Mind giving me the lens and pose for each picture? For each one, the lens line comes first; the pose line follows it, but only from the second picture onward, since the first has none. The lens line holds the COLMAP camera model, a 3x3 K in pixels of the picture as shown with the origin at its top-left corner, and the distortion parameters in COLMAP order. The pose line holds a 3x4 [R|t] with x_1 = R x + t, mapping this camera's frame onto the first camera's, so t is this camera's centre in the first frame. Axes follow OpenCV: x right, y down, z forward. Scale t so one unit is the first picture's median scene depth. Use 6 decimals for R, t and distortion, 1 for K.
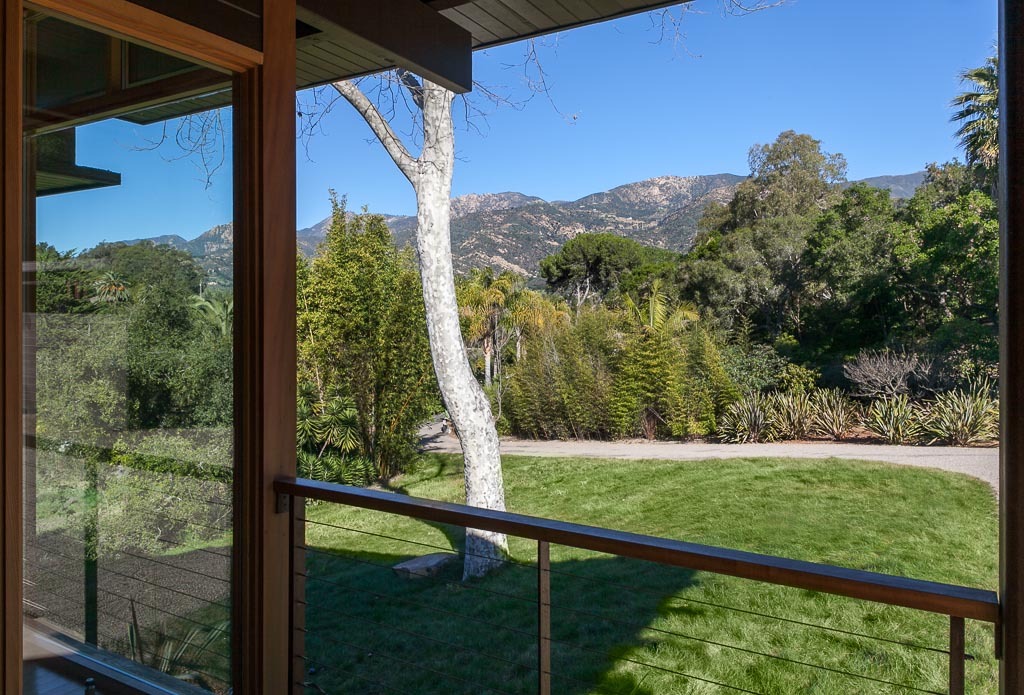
lens RADIAL K [[710.9, 0, 517.0], [0, 710.9, 321.4], [0, 0, 1]] dist [0.053680, -0.001238]
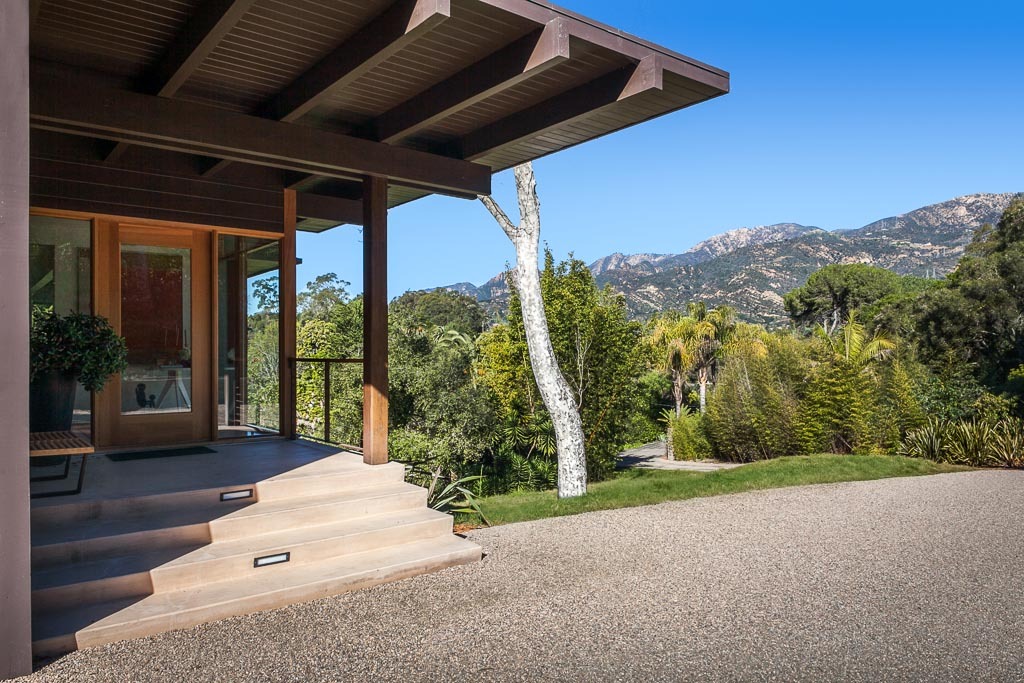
lens RADIAL K [[704.5, 0, 527.4], [0, 704.5, 354.4], [0, 0, 1]] dist [0.053794, -0.068051]
pose [[0.936421, 0.001526, -0.350876, 0.128495], [-0.004077, 0.999970, -0.006532, 0.015163], [0.350855, 0.007547, 0.936399, -0.118351]]
